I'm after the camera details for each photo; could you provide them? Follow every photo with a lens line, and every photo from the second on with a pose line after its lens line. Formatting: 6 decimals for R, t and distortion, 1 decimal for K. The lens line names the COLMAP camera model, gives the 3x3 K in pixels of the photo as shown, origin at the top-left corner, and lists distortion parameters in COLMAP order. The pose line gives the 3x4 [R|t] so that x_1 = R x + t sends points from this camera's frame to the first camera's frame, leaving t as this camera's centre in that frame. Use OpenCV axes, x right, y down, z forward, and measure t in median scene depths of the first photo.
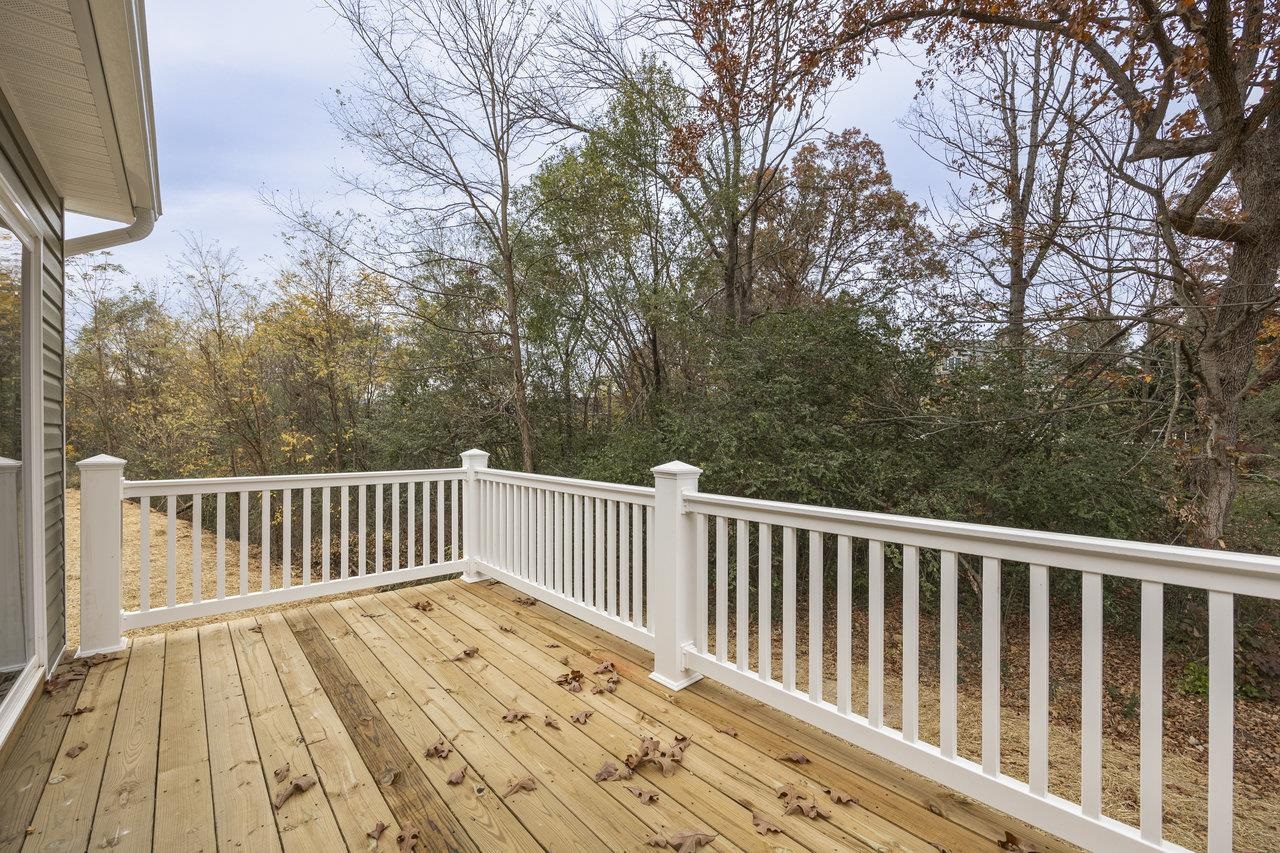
lens RADIAL K [[508.1, 0, 644.1], [0, 508.1, 420.0], [0, 0, 1]] dist [-0.003555, -0.000299]
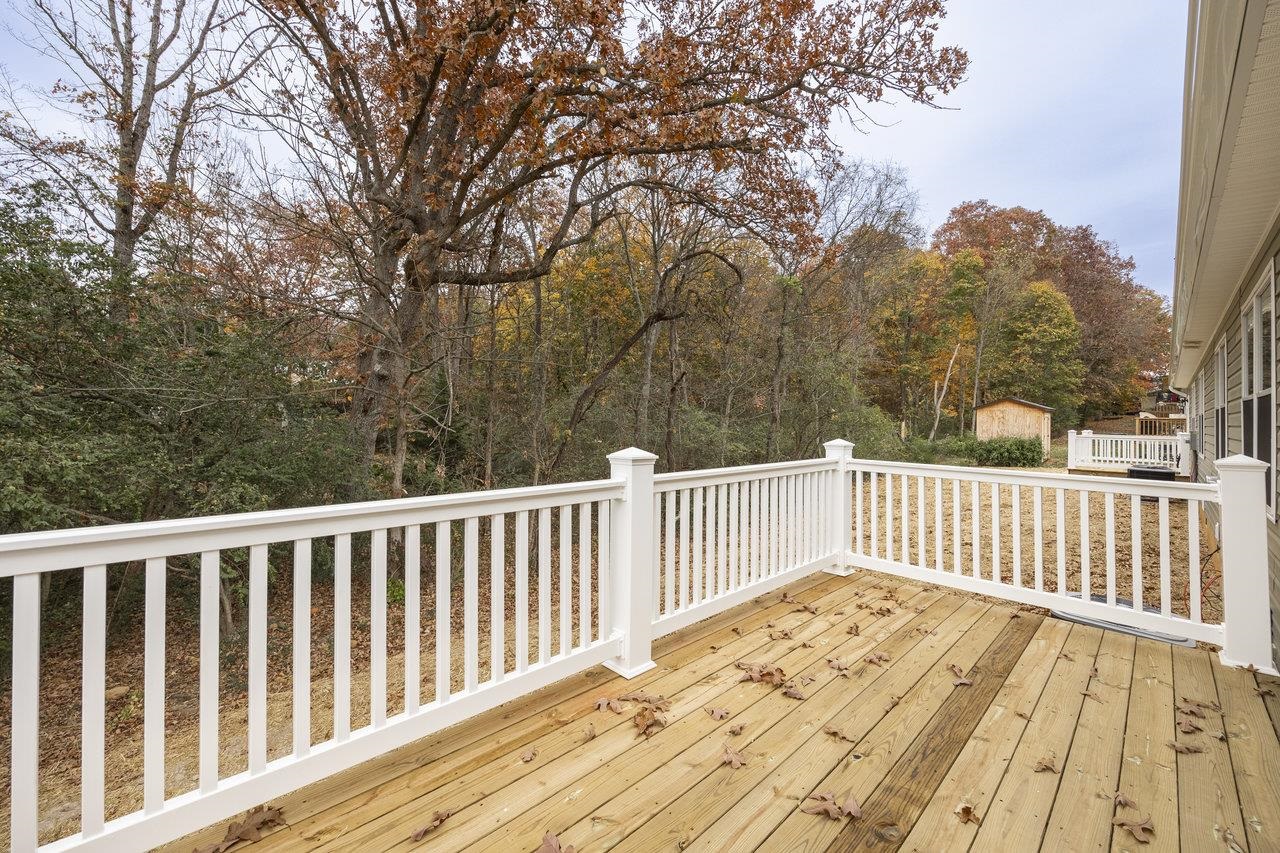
lens RADIAL K [[511.8, 0, 642.1], [0, 511.8, 416.8], [0, 0, 1]] dist [-0.003829, 0.000142]
pose [[-0.034176, 0.005212, 0.999402, -0.857250], [-0.039237, 0.999208, -0.006552, 0.026751], [-0.998645, -0.039438, -0.033945, 0.941911]]
